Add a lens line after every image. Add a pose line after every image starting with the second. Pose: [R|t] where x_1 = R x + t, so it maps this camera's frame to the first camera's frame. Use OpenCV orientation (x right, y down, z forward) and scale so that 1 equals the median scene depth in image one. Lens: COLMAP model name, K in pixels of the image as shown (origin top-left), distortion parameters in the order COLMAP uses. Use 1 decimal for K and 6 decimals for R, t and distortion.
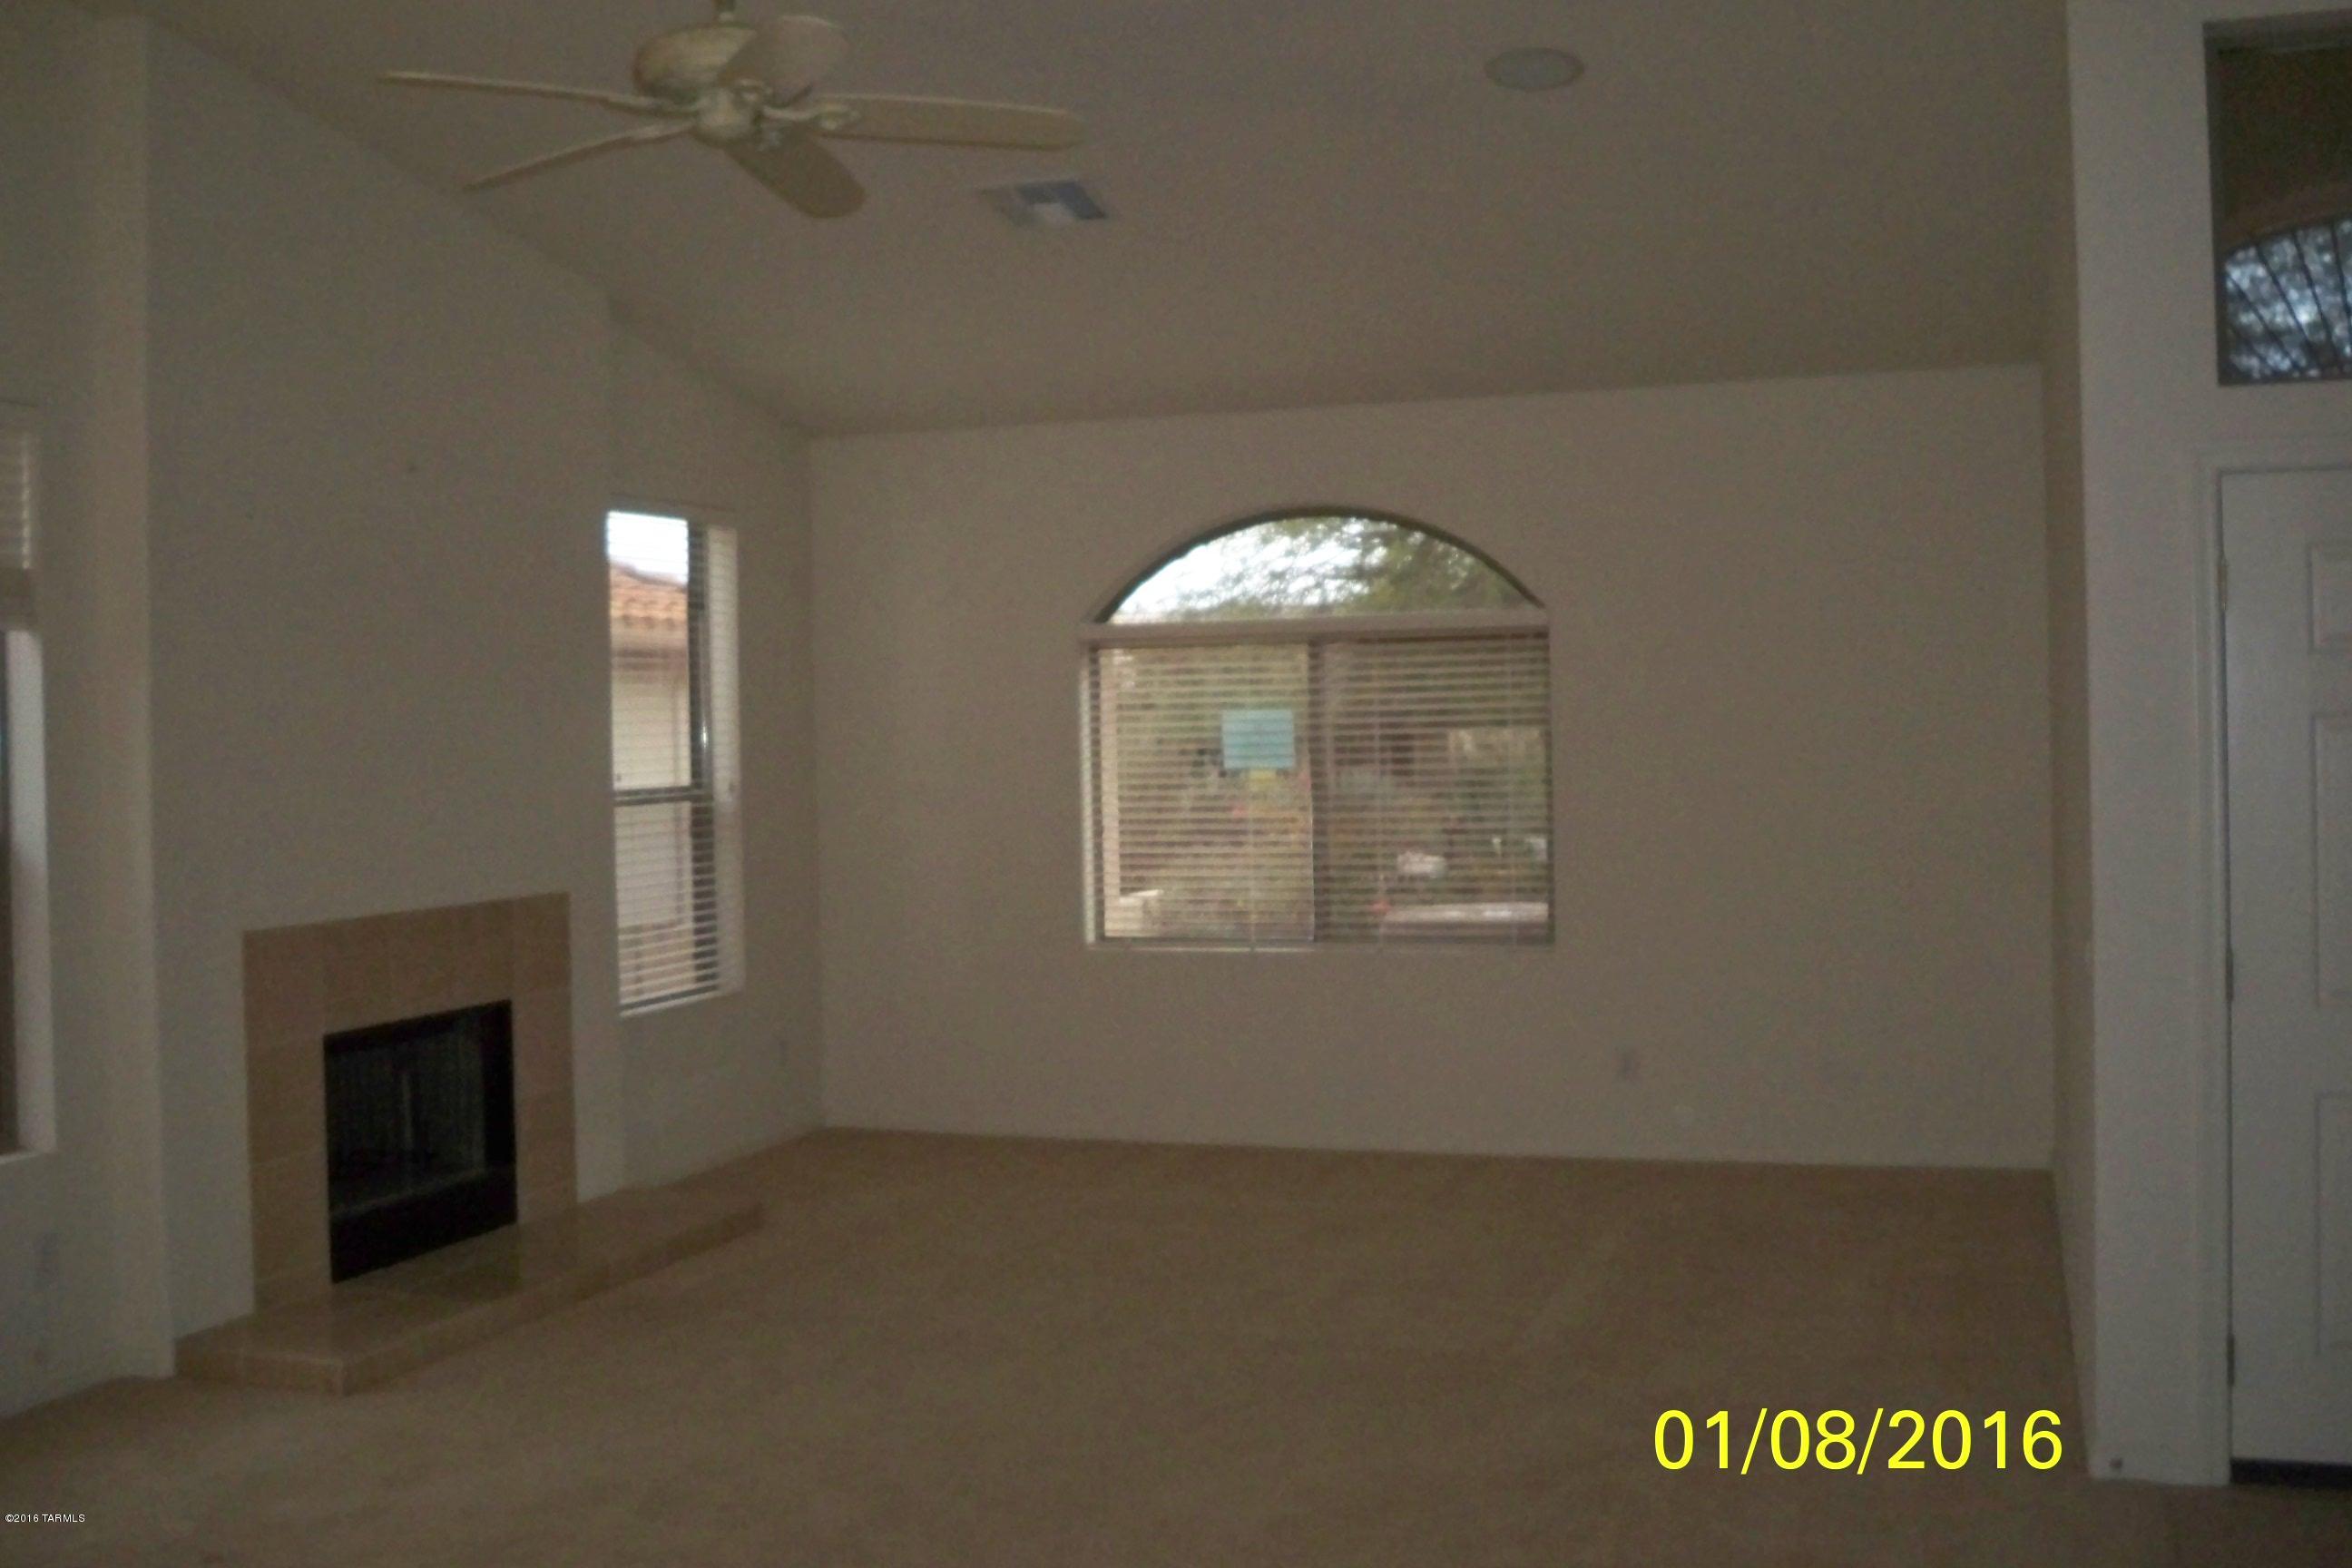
lens RADIAL K [[2397.6, 0, 1175.2], [0, 2397.6, 712.6], [0, 0, 1]] dist [-0.146729, 0.104379]
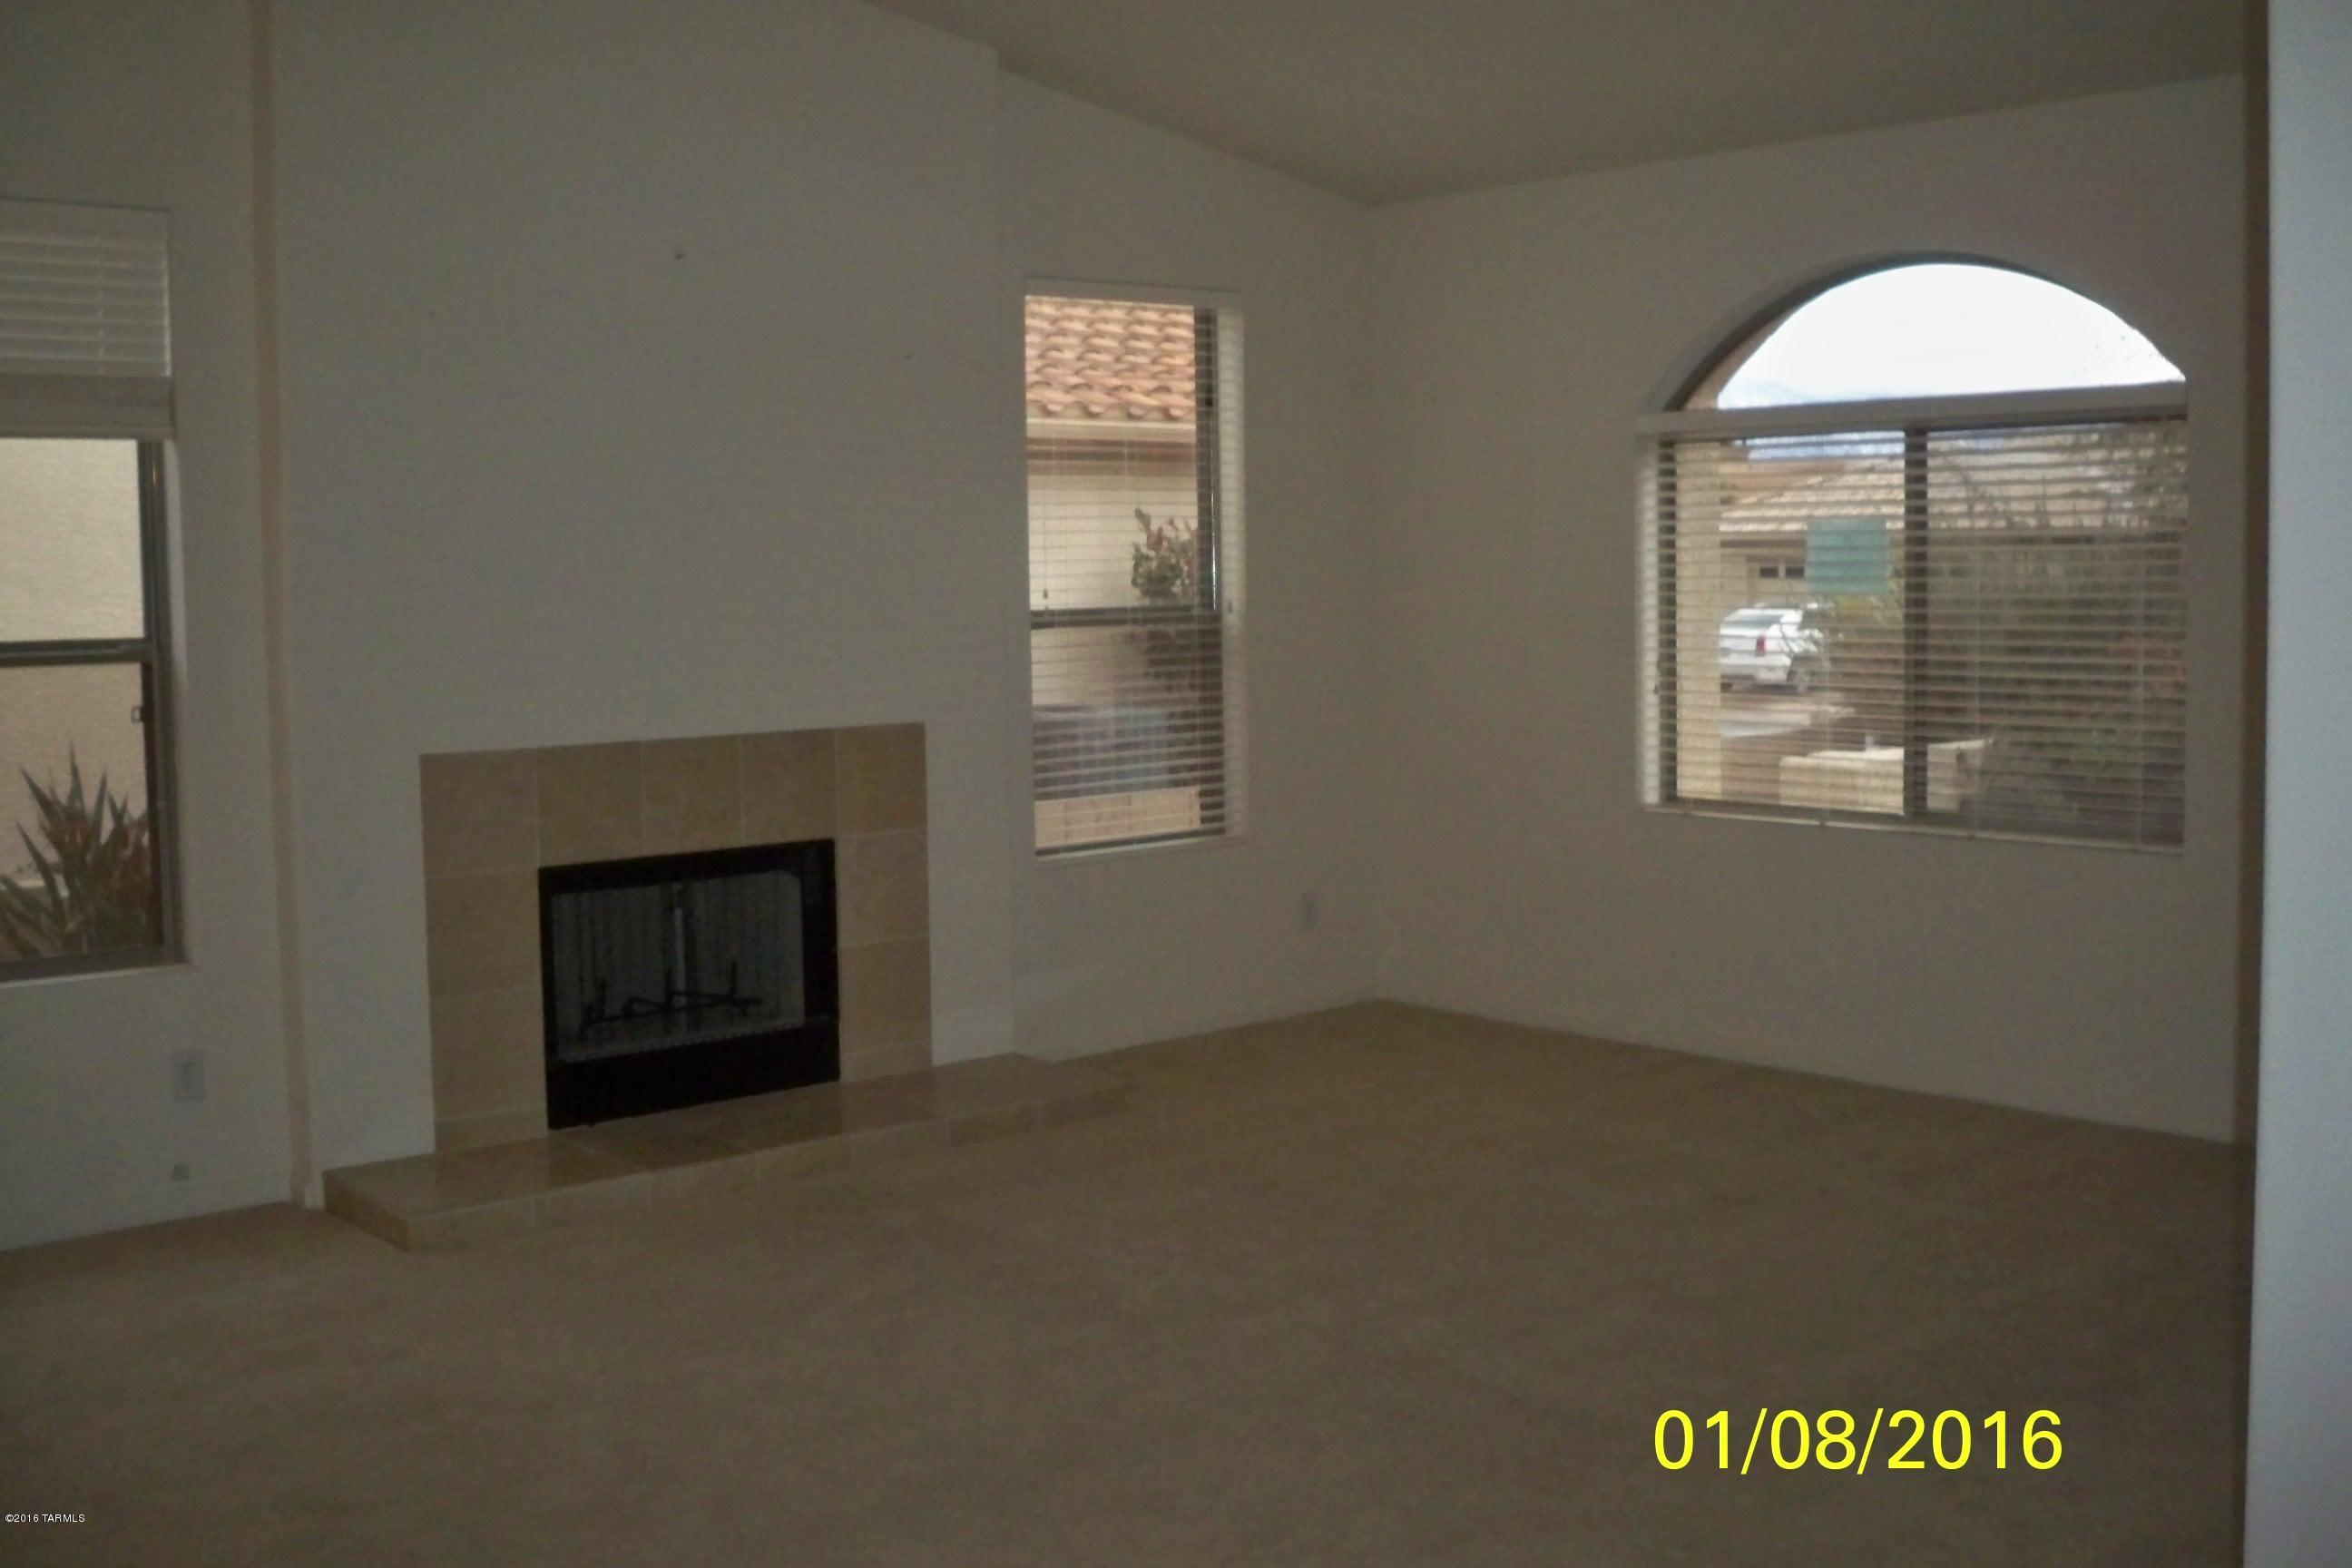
lens RADIAL K [[2397.6, 0, 1175.2], [0, 2397.6, 712.6], [0, 0, 1]] dist [-0.146729, 0.104379]
pose [[0.870139, 0.035589, -0.491520, 0.278833], [0.001076, 0.997249, 0.074110, 0.005272], [0.492806, -0.065015, 0.867707, 0.267175]]
